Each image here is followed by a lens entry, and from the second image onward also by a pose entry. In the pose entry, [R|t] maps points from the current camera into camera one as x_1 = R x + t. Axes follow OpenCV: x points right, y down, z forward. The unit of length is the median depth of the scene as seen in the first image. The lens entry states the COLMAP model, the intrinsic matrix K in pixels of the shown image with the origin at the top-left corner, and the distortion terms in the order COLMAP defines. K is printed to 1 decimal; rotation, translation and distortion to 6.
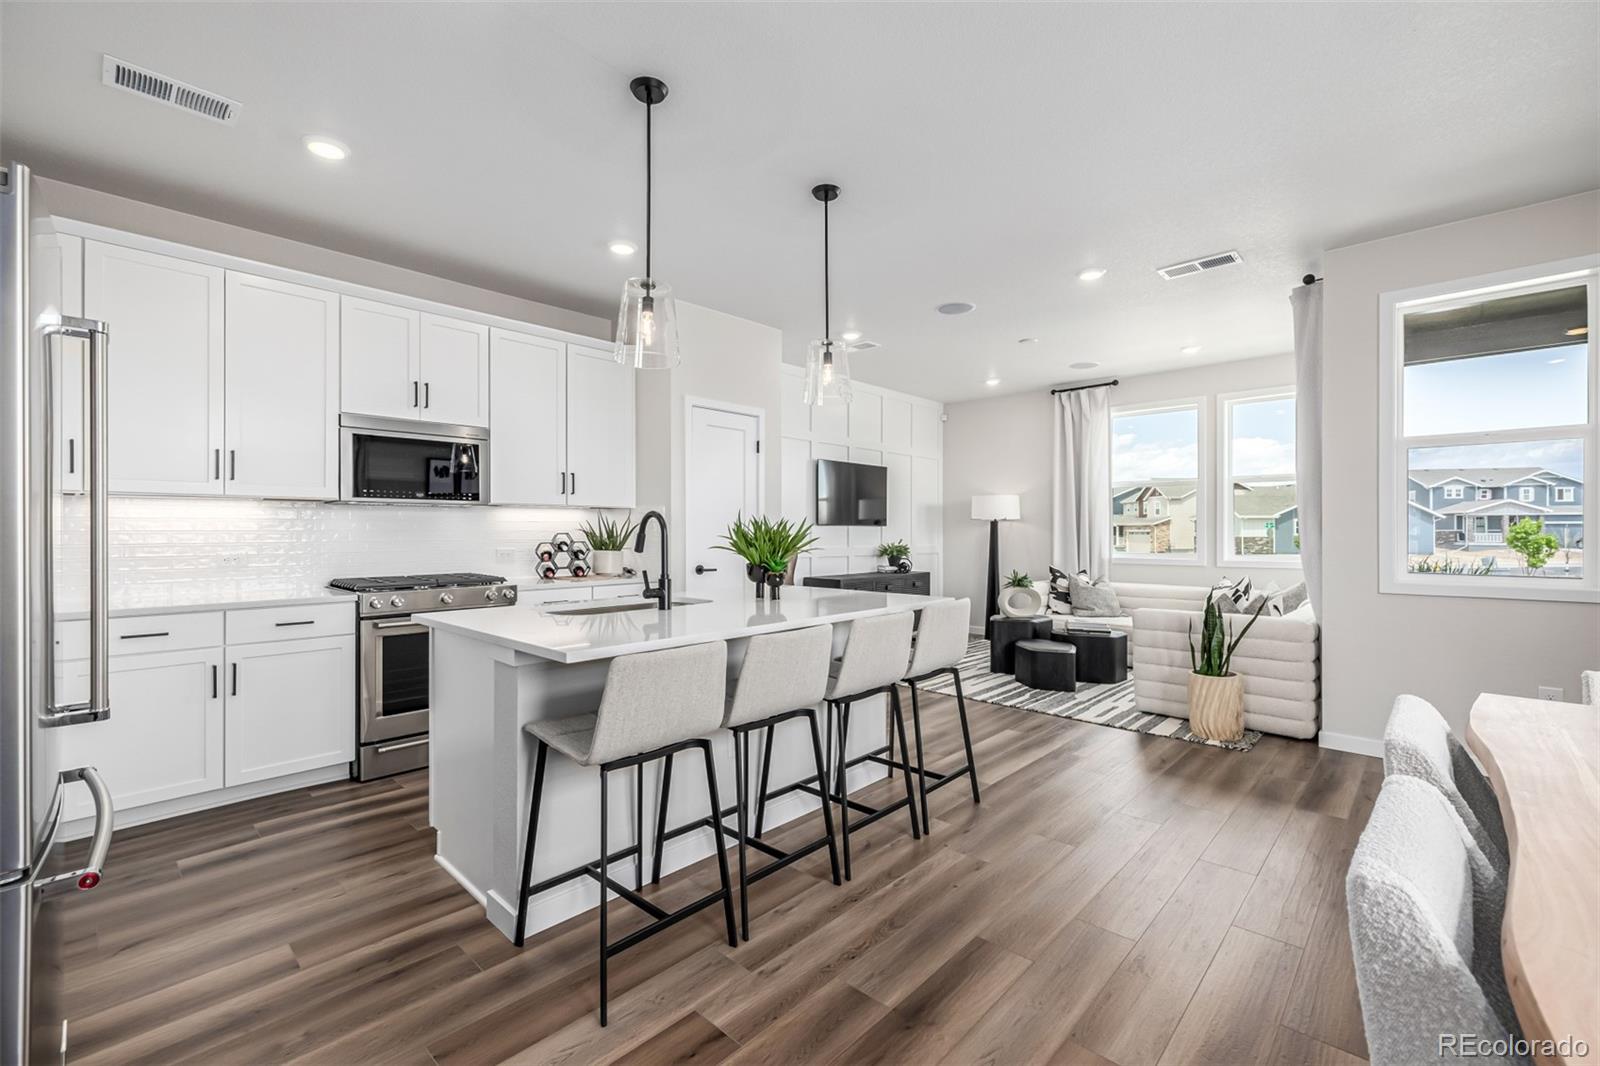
lens RADIAL K [[679.6, 0, 802.0], [0, 679.6, 531.0], [0, 0, 1]] dist [0.001341, 0.000135]
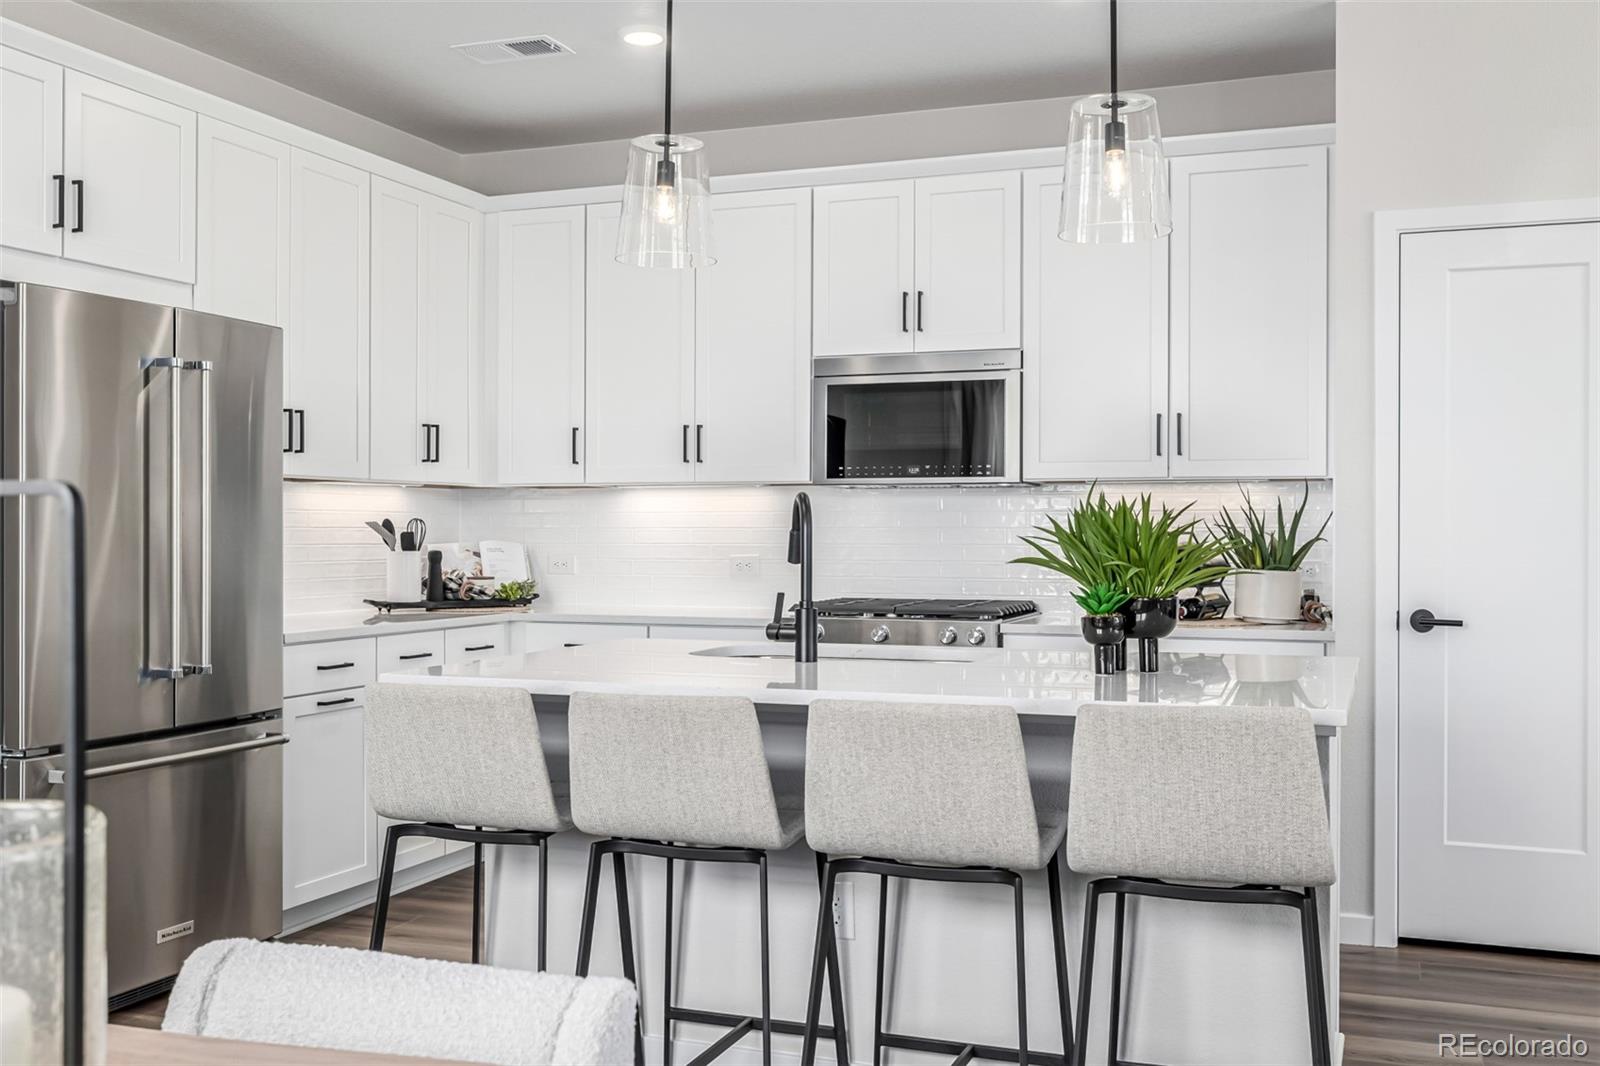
lens RADIAL K [[1562.6, 0, 800.5], [0, 1562.6, 532.7], [0, 0, 1]] dist [-0.020991, 0.000000]
pose [[0.380883, 0.003430, -0.924617, 0.744054], [-0.000266, 0.999993, 0.003600, -0.000452], [0.924623, -0.001125, 0.380882, 0.352290]]
